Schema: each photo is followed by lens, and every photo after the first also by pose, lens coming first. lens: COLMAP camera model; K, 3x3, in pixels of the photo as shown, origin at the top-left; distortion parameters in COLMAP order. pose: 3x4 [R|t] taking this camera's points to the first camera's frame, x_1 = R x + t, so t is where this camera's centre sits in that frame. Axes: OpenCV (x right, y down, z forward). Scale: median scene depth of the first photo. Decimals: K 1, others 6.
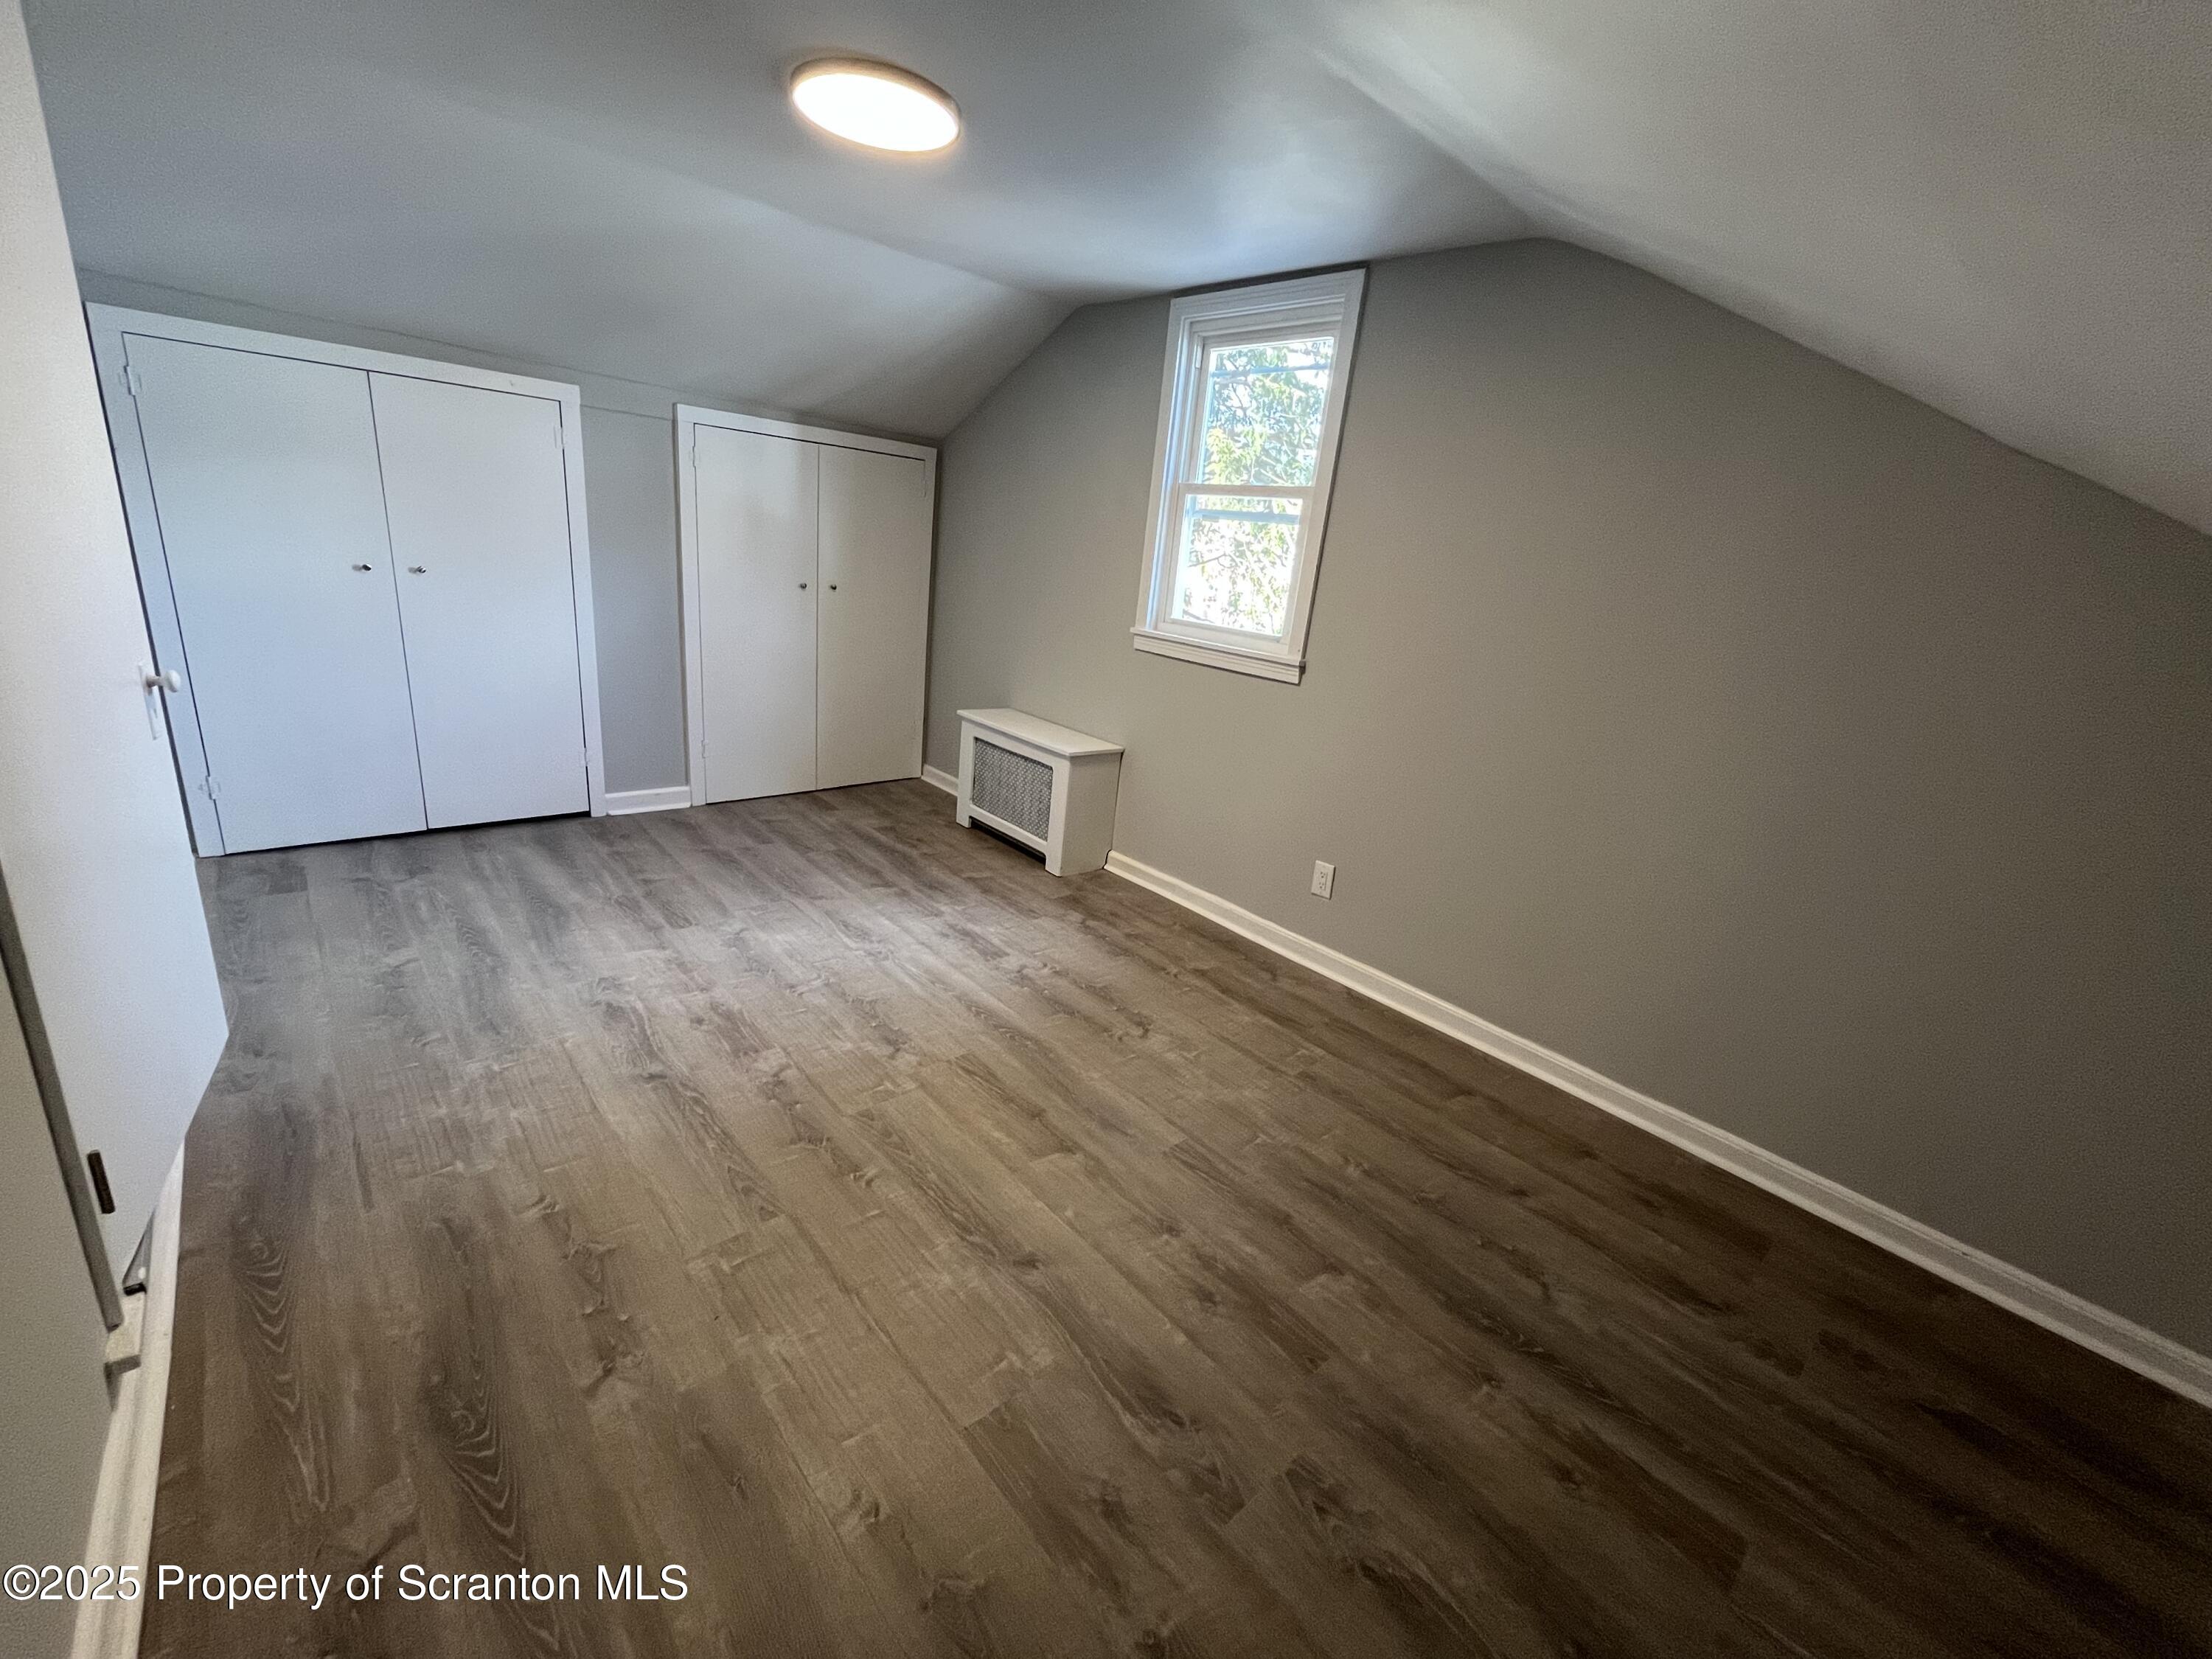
lens RADIAL K [[899.9, 0, 1104.5], [0, 899.9, 823.5], [0, 0, 1]] dist [-0.002334, 0.000300]
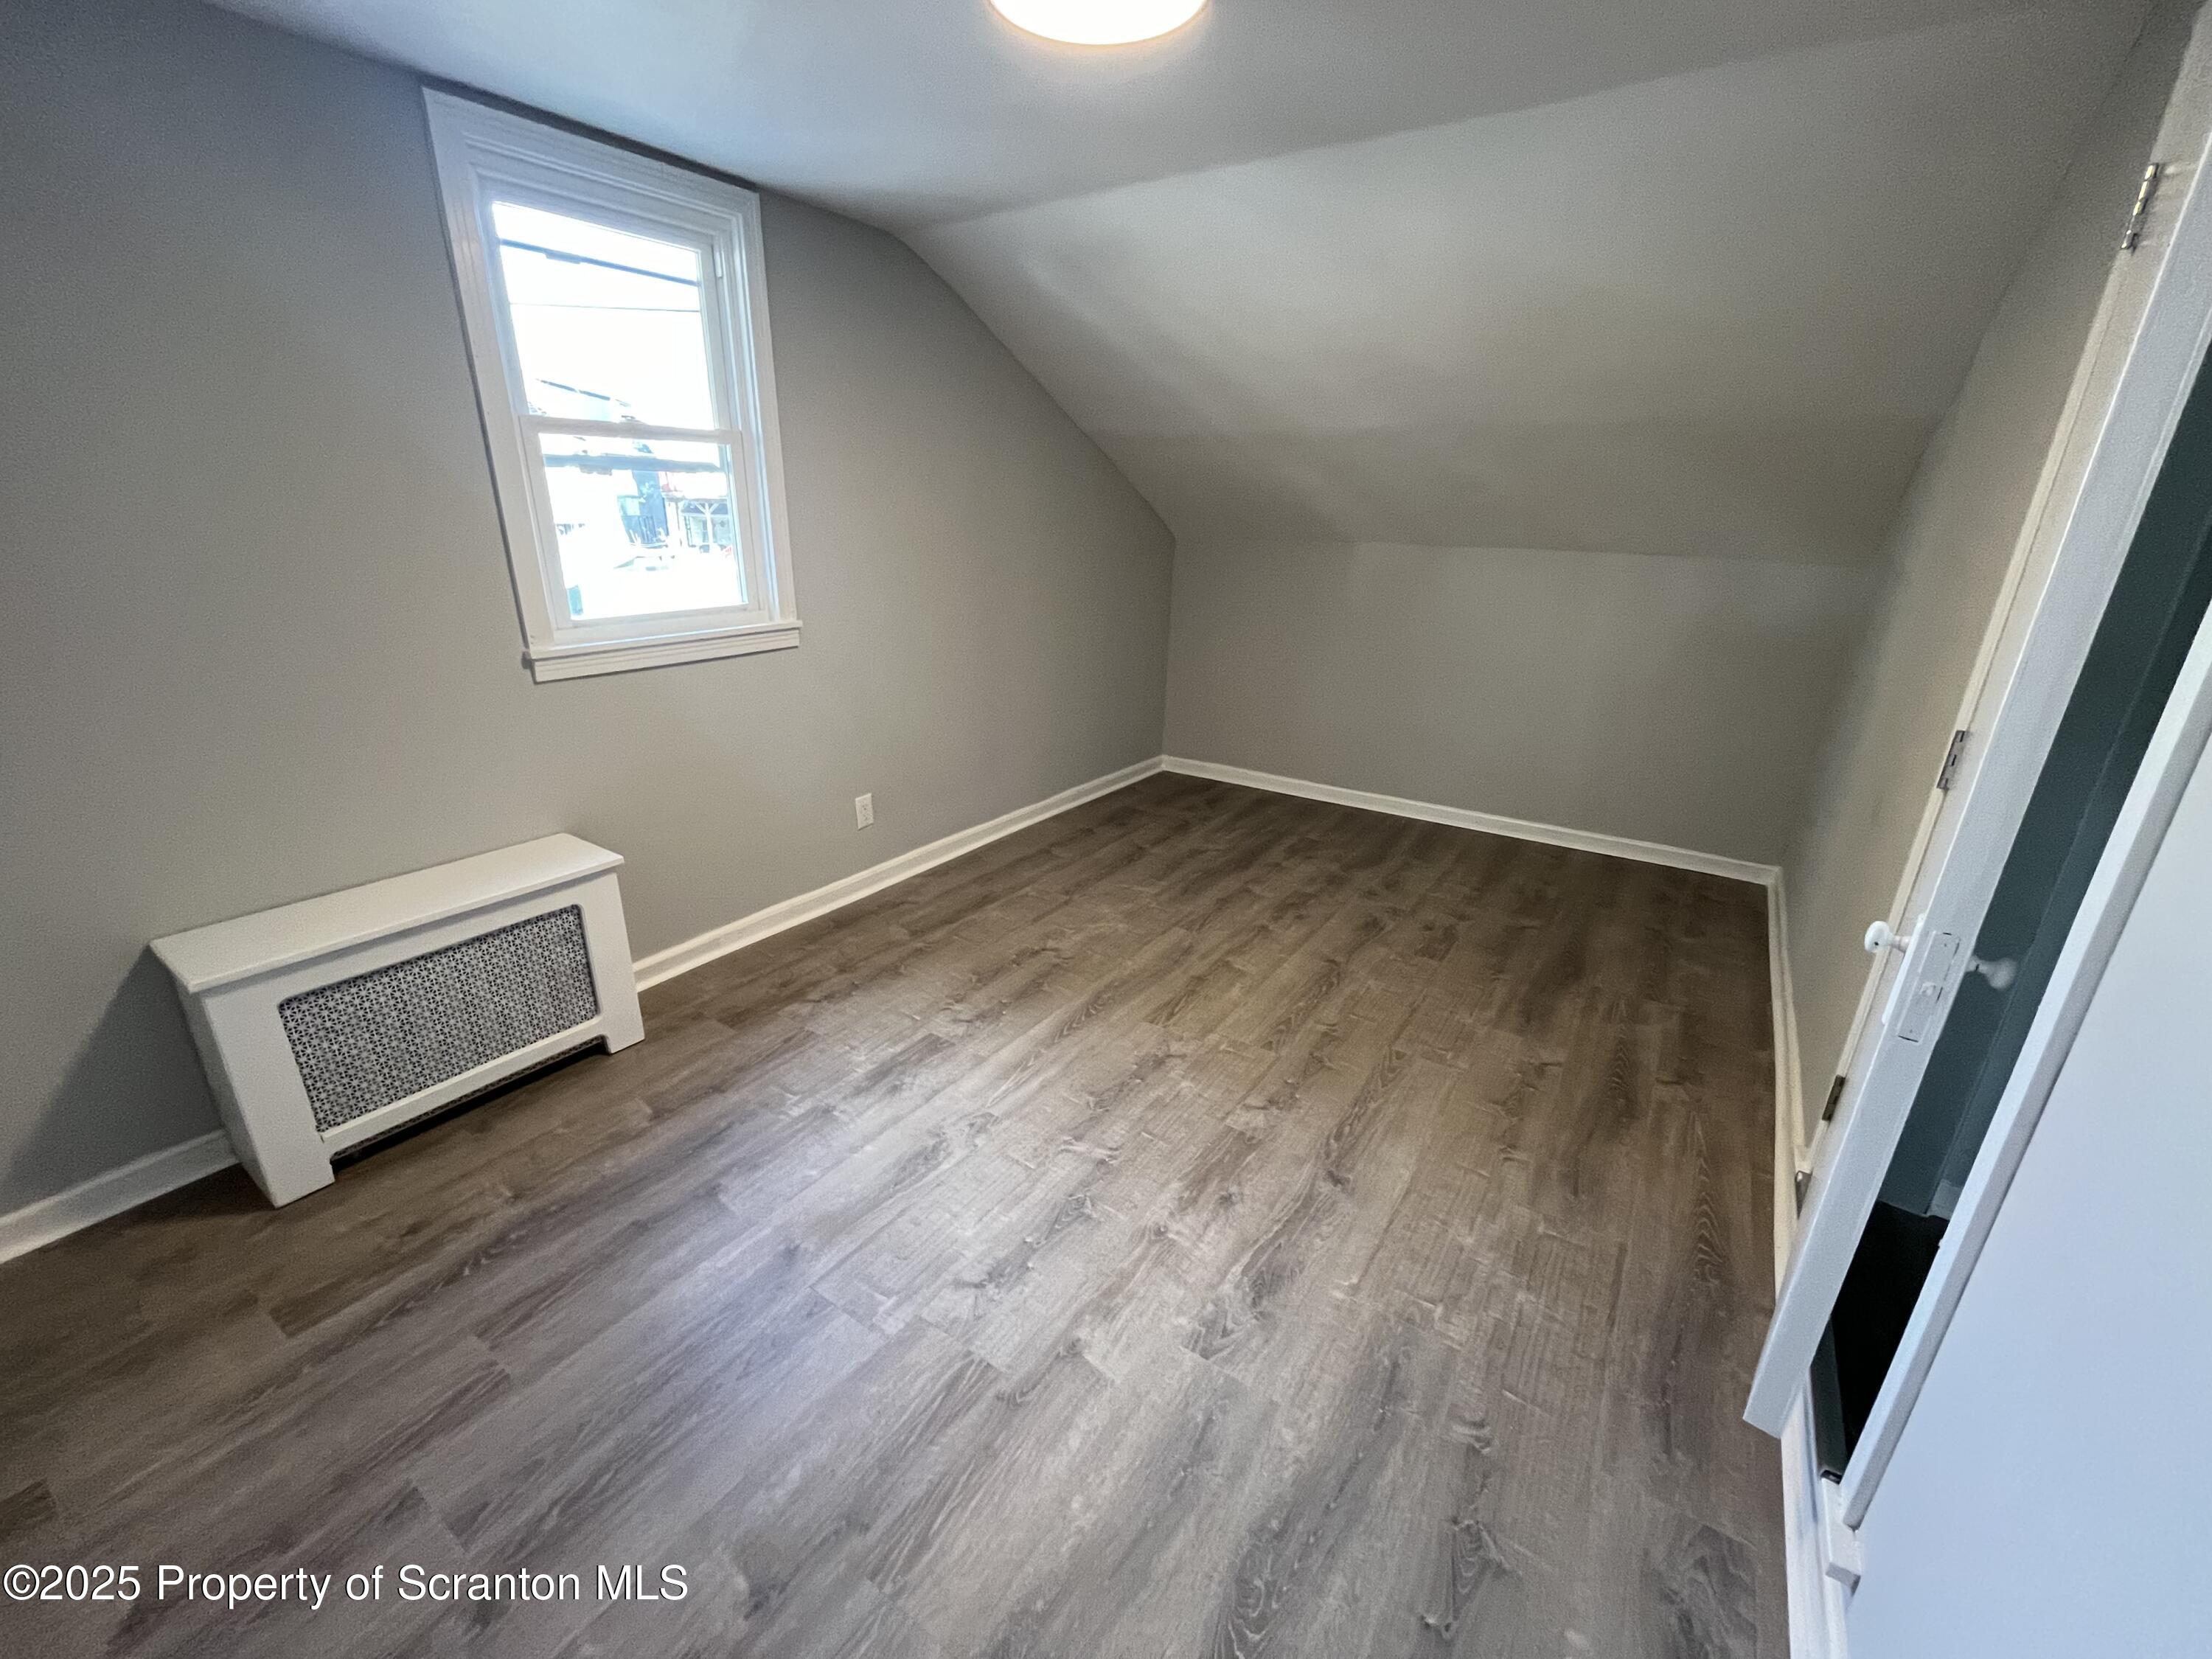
lens RADIAL K [[899.9, 0, 1104.5], [0, 899.9, 823.5], [0, 0, 1]] dist [-0.002334, 0.000300]
pose [[-0.232285, -0.429311, 0.872775, -0.952720], [0.244860, 0.842608, 0.479641, -0.459897], [-0.941322, 0.325121, -0.090604, 1.034528]]
